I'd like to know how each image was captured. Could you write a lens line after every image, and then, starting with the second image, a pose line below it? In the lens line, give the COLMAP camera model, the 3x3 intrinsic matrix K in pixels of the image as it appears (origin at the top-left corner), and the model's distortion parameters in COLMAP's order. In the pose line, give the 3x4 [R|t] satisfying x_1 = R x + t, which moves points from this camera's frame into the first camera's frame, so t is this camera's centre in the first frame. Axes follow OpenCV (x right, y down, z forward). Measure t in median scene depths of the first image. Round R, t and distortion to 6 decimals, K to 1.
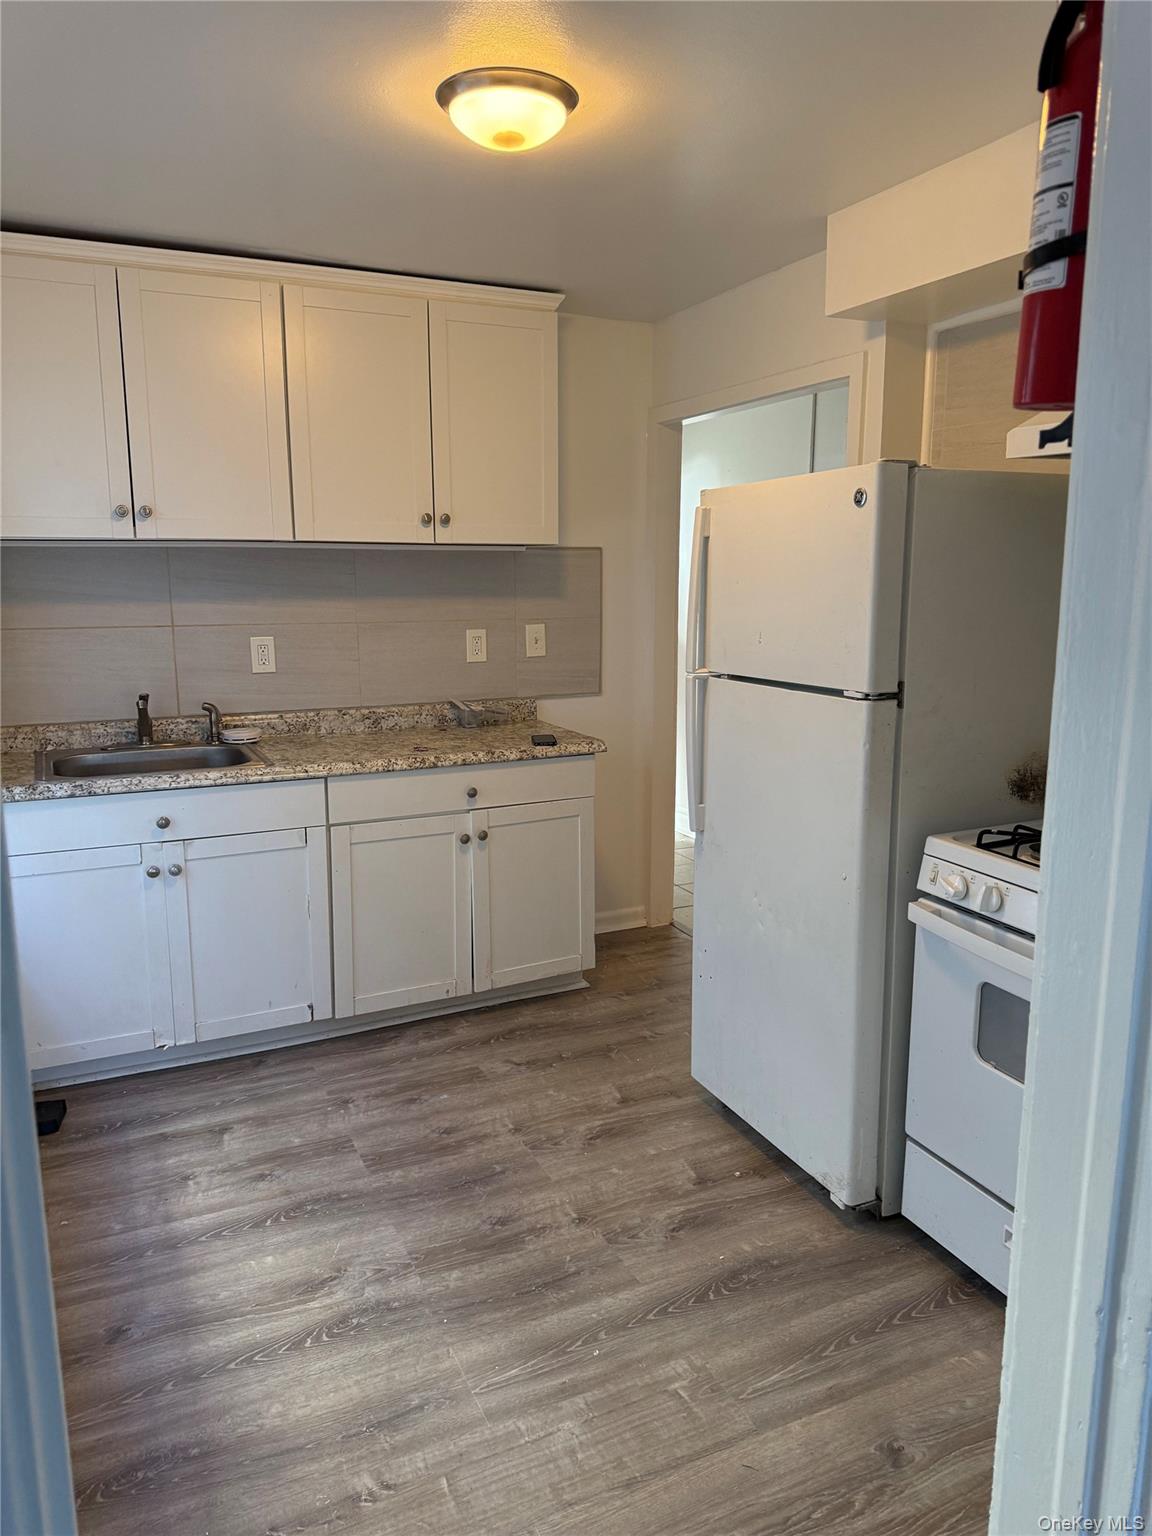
lens RADIAL K [[1083.4, 0, 578.0], [0, 1083.4, 760.4], [0, 0, 1]] dist [0.004207, 0.000916]
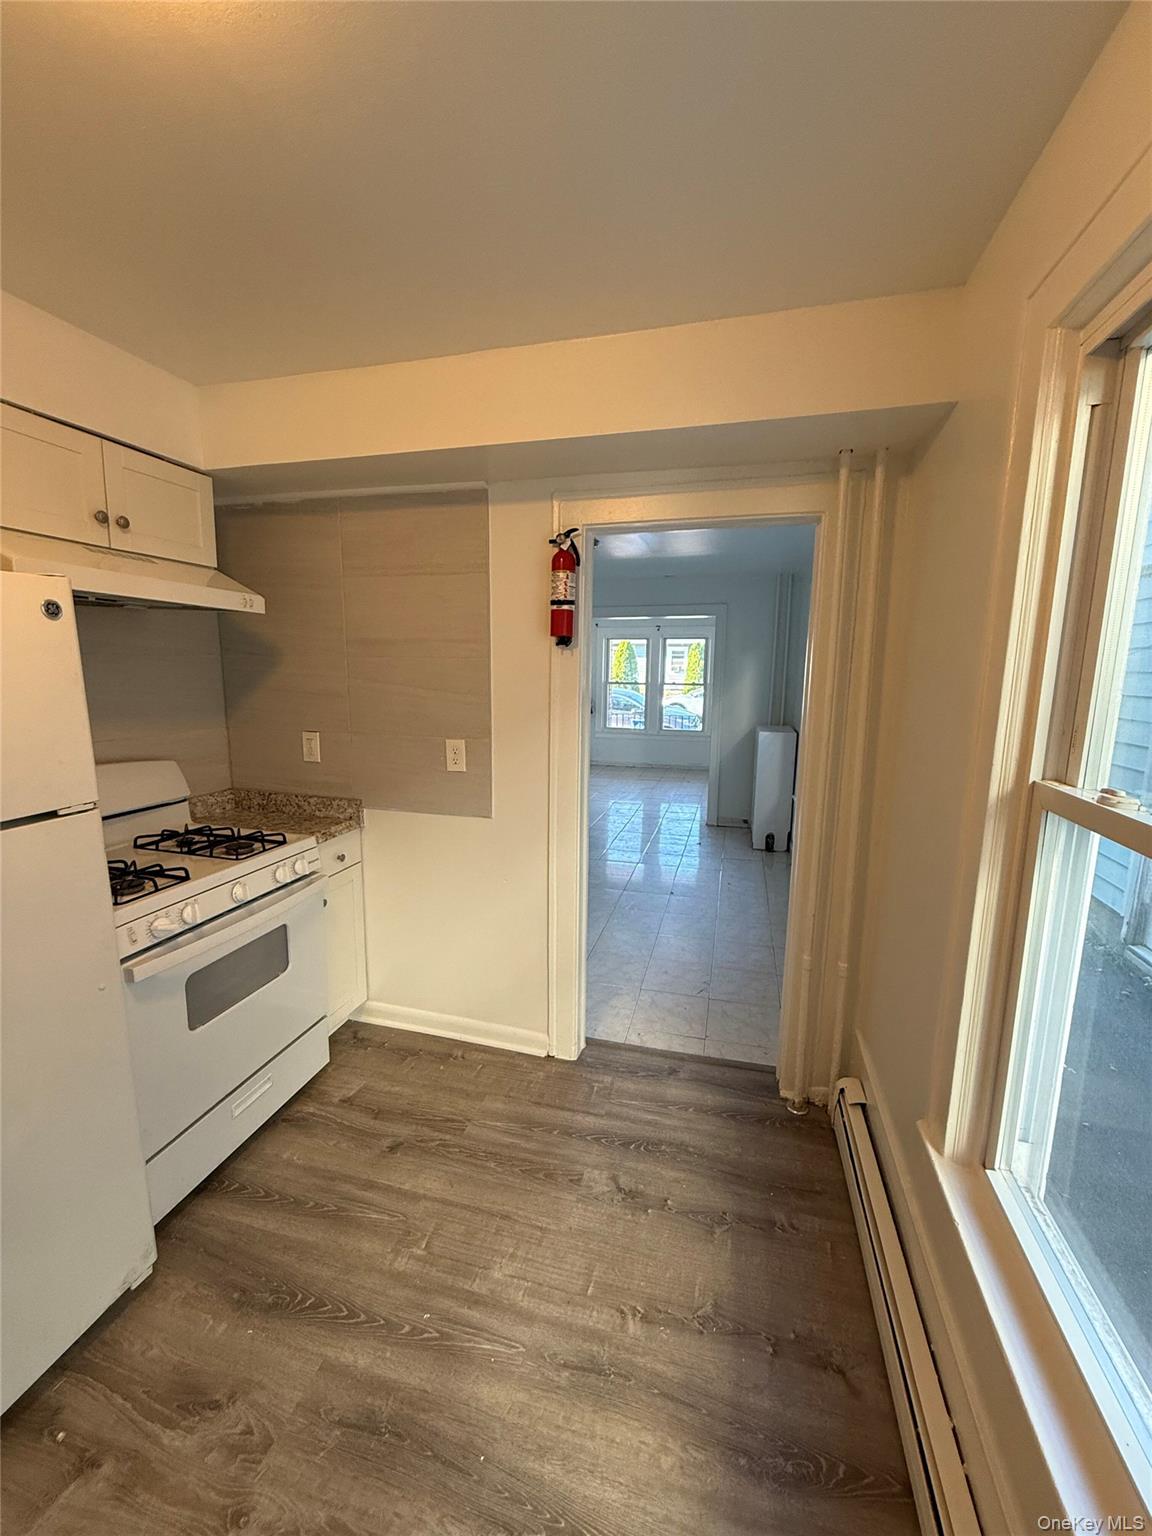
lens RADIAL K [[606.3, 0, 577.7], [0, 606.3, 770.7], [0, 0, 1]] dist [0.000226, -0.000367]
pose [[-0.761457, -0.111136, 0.638617, -0.508020], [0.112991, 0.947354, 0.299590, -0.238643], [-0.638291, 0.300283, -0.708812, 1.249930]]
